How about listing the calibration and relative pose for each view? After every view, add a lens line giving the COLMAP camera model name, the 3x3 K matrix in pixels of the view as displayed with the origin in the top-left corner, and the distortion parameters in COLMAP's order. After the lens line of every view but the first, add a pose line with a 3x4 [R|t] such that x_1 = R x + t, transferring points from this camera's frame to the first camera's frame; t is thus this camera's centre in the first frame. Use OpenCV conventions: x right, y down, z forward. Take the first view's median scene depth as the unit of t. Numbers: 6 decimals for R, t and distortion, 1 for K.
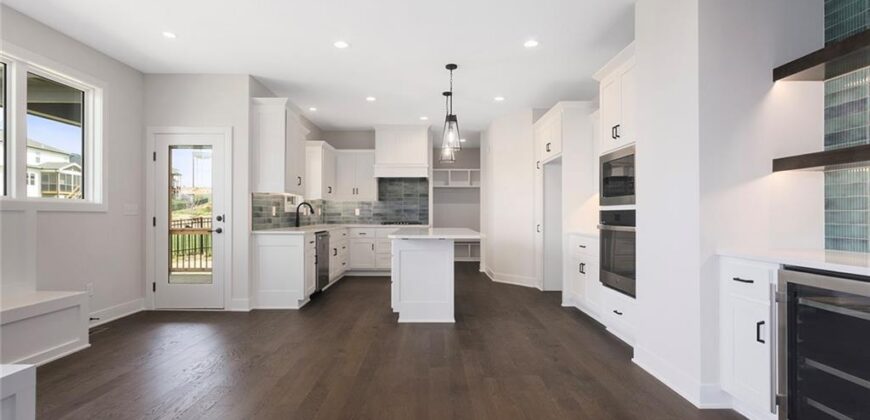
lens RADIAL K [[426.9, 0, 431.0], [0, 426.9, 209.6], [0, 0, 1]] dist [0.034402, -0.000034]
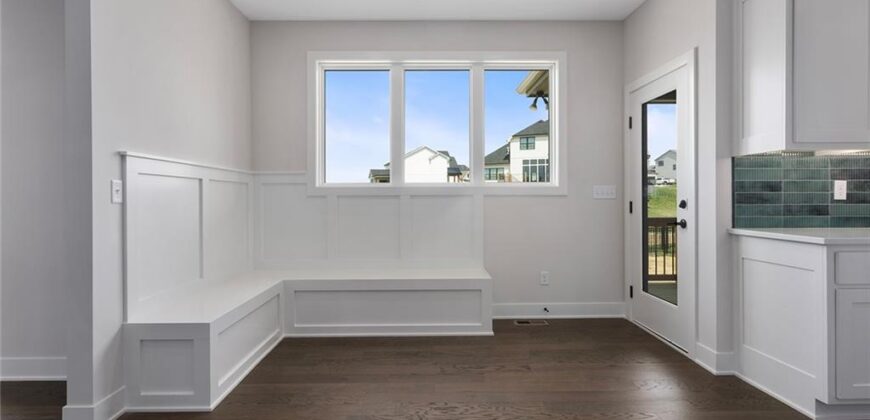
lens RADIAL K [[426.9, 0, 419.4], [0, 426.9, 197.5], [0, 0, 1]] dist [0.034402, -0.000034]
pose [[0.026315, -0.004284, -0.999645, 0.092147], [0.017271, 0.999844, -0.003830, 0.005429], [0.999504, -0.017164, 0.026385, 0.473192]]
